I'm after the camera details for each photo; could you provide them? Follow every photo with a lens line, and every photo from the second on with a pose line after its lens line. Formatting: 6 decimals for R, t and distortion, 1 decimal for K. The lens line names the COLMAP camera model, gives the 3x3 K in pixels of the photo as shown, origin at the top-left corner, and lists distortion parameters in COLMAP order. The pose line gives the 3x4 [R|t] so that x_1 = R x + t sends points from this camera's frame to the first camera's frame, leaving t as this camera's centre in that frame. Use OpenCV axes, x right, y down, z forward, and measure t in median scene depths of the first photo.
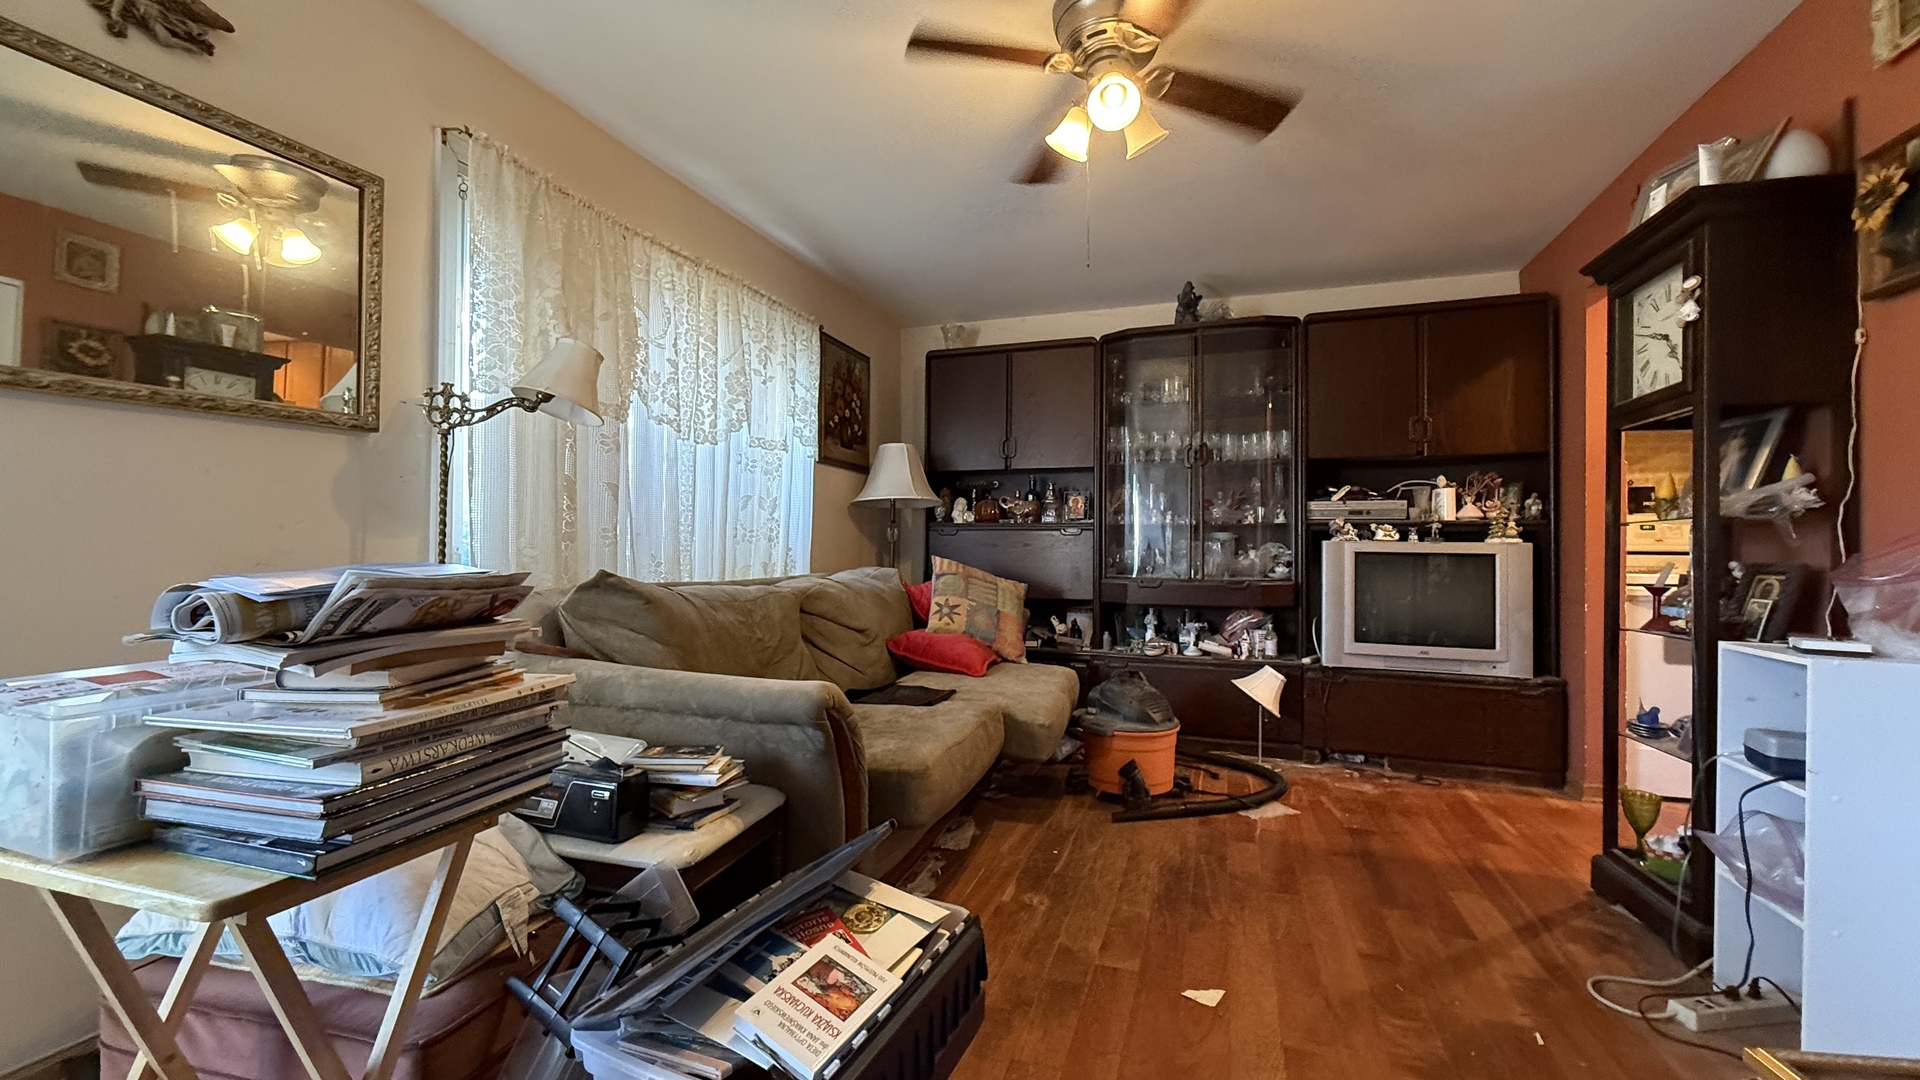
lens RADIAL K [[769.7, 0, 962.2], [0, 769.7, 537.2], [0, 0, 1]] dist [0.001156, 0.000106]
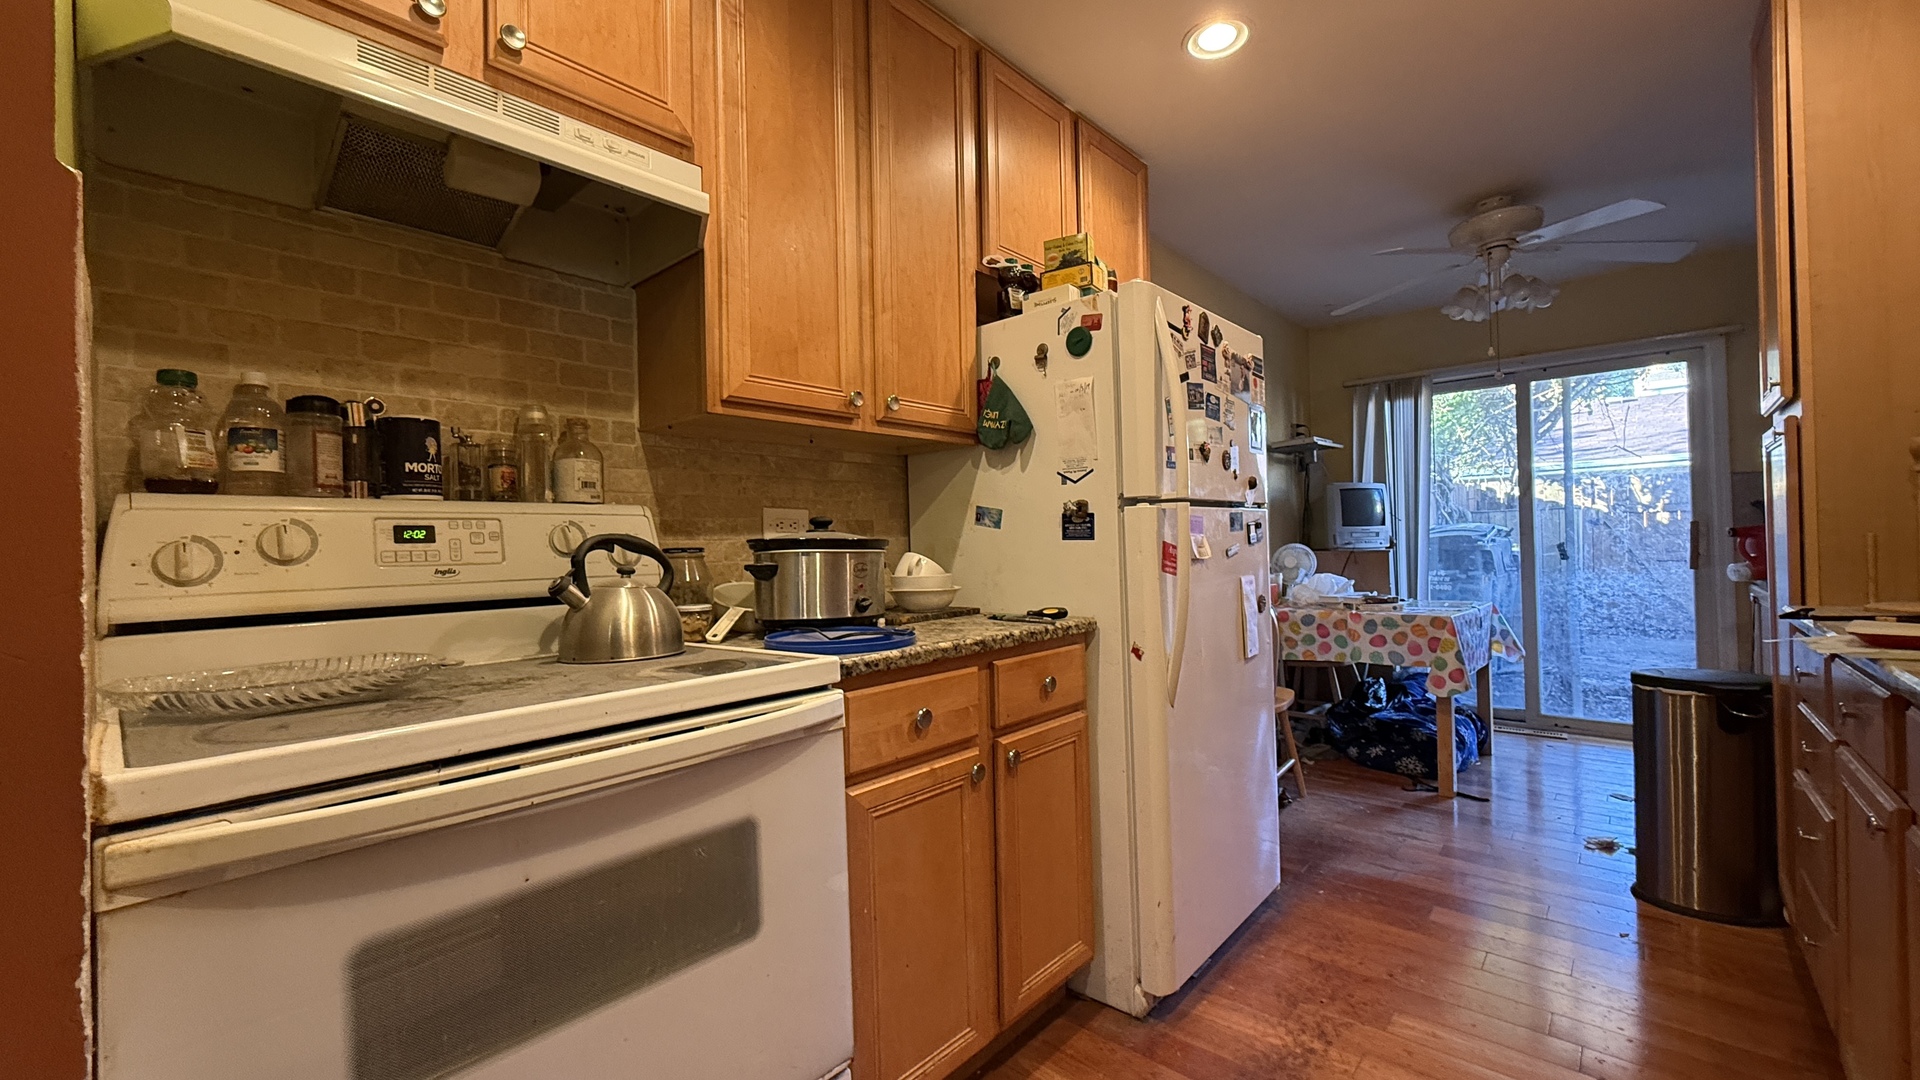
lens RADIAL K [[769.7, 0, 960.7], [0, 769.7, 535.8], [0, 0, 1]] dist [0.001156, 0.000106]
pose [[0.414085, -0.004142, 0.910229, 0.670104], [0.021421, 0.999757, -0.005195, -0.005088], [-0.909986, 0.021649, 0.414074, 0.625967]]
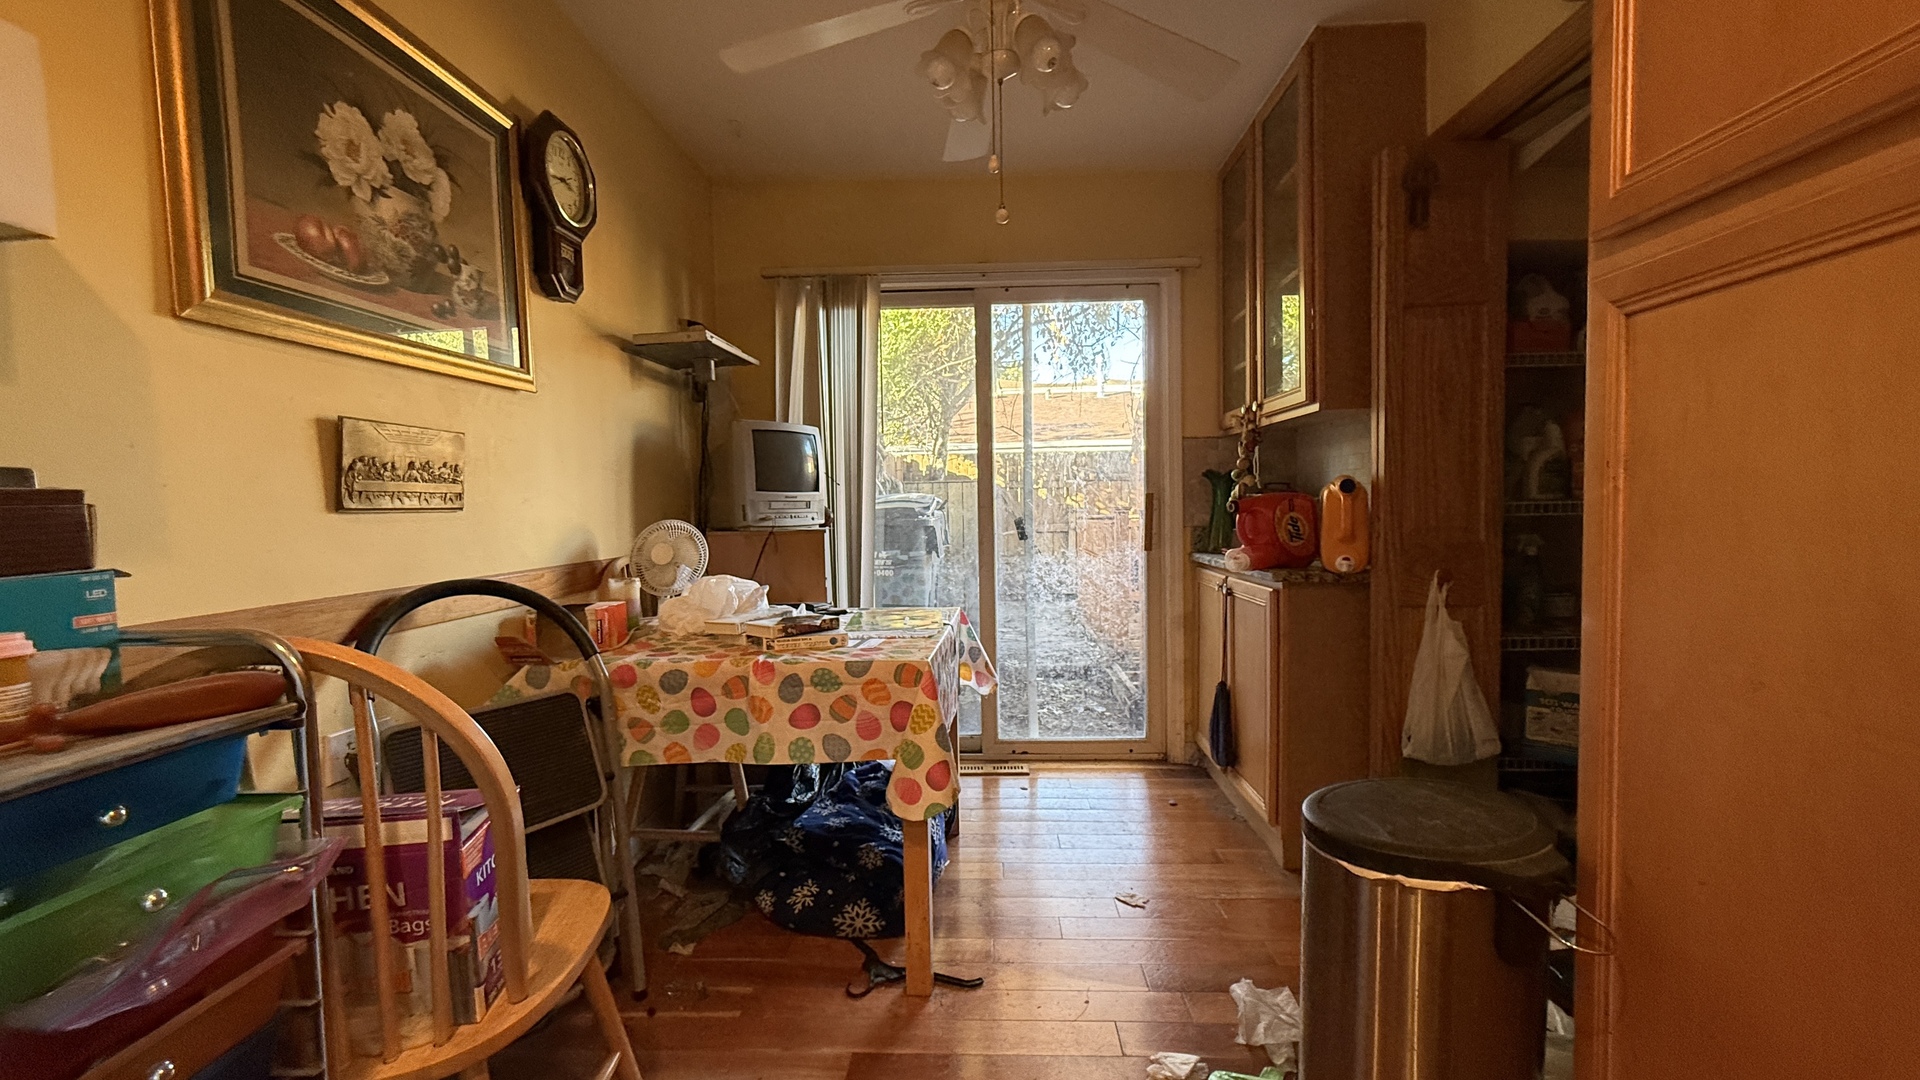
lens RADIAL K [[769.7, 0, 961.5], [0, 769.7, 543.9], [0, 0, 1]] dist [0.001156, 0.000106]
pose [[-0.254275, -0.050177, 0.965829, 1.335081], [0.010304, 0.998456, 0.054585, -0.000361], [-0.967077, 0.023832, -0.253365, 0.572356]]
